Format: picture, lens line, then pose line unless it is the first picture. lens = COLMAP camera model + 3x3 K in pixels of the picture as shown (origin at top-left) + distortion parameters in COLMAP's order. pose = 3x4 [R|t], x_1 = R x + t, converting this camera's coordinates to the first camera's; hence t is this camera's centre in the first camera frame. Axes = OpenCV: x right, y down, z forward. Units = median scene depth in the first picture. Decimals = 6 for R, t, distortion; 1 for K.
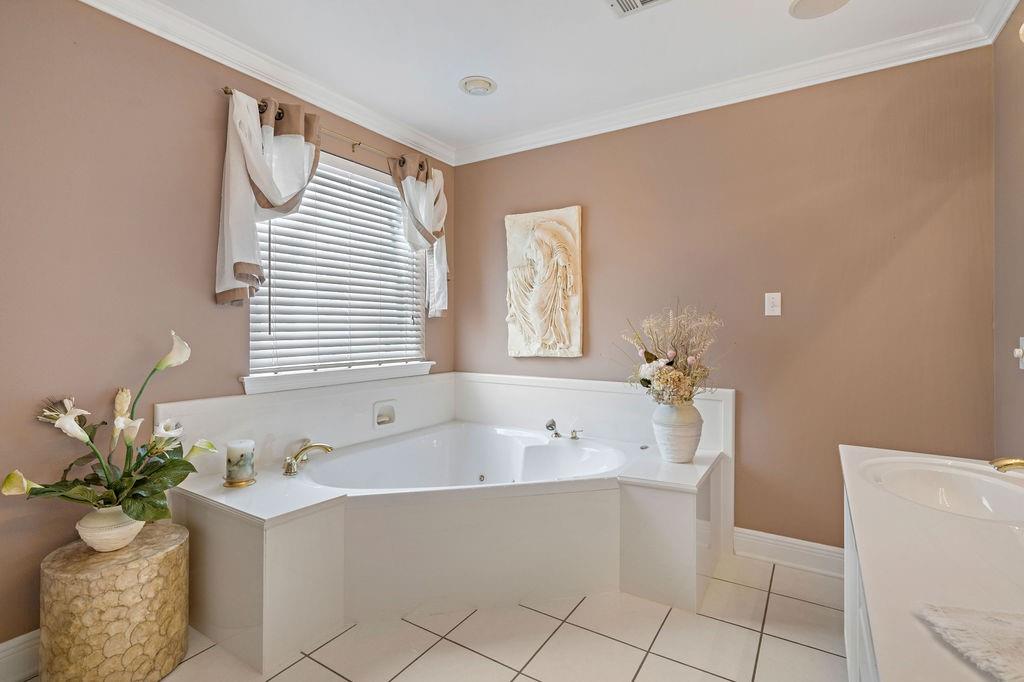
lens RADIAL K [[488.6, 0, 512.0], [0, 488.6, 341.0], [0, 0, 1]] dist [-0.002611, -0.000526]
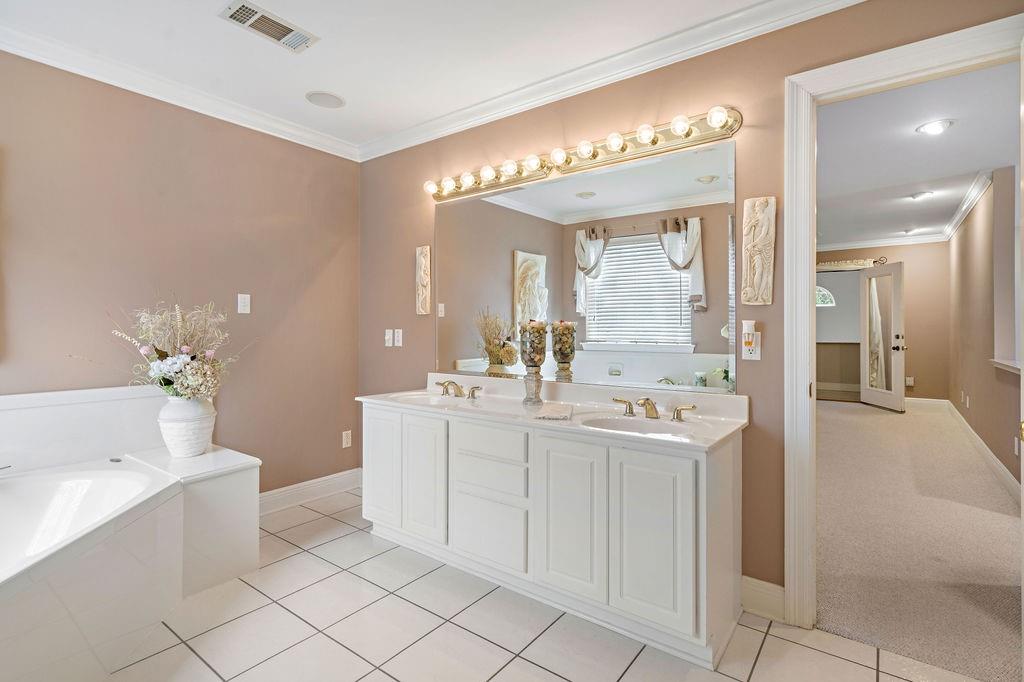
lens RADIAL K [[492.5, 0, 512.0], [0, 492.5, 341.0], [0, 0, 1]] dist [0.002218, 0.000159]
pose [[0.082995, -0.030516, 0.996083, -0.633603], [0.020206, 0.999377, 0.028933, -0.006261], [-0.996345, 0.017726, 0.083559, 0.253839]]
